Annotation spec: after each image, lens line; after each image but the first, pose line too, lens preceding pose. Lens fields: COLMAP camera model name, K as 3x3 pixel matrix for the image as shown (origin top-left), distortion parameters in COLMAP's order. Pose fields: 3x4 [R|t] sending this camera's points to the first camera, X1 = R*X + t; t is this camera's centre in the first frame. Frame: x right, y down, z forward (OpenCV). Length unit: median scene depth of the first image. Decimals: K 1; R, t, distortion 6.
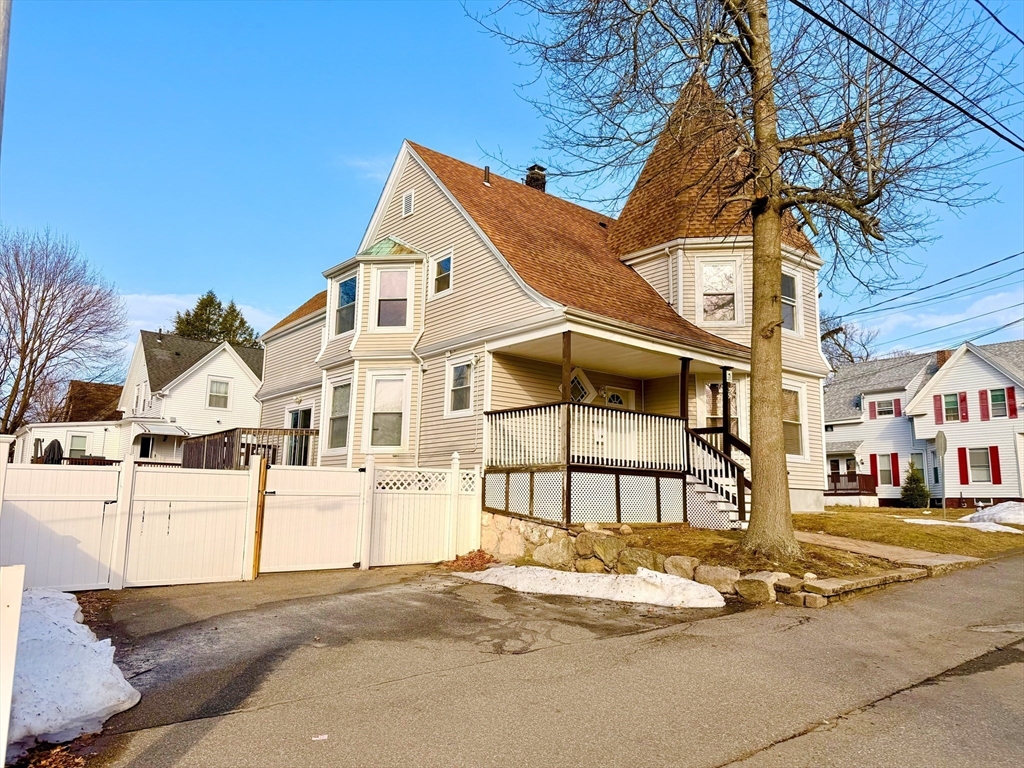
lens RADIAL K [[739.0, 0, 511.0], [0, 739.0, 386.8], [0, 0, 1]] dist [0.035563, -0.012409]
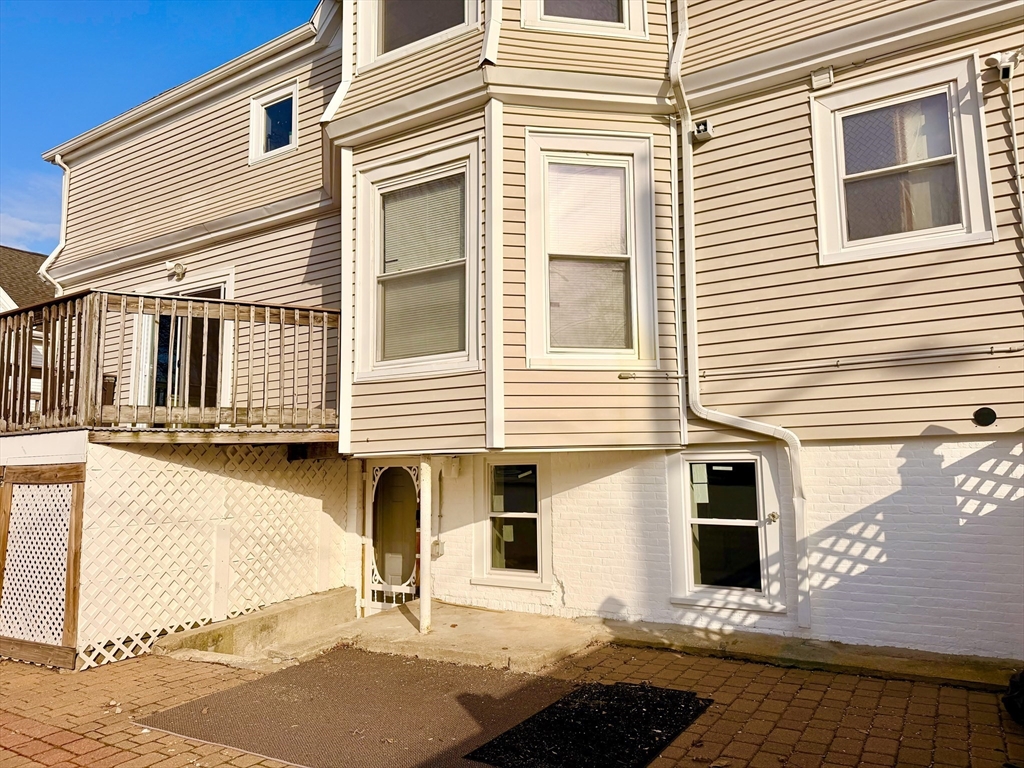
lens RADIAL K [[739.0, 0, 512.8], [0, 739.0, 389.2], [0, 0, 1]] dist [0.035563, -0.012409]
pose [[0.946002, 0.005925, 0.324106, -0.316970], [-0.022436, 0.998632, 0.047231, 0.082614], [-0.323382, -0.051952, 0.944841, 0.674703]]
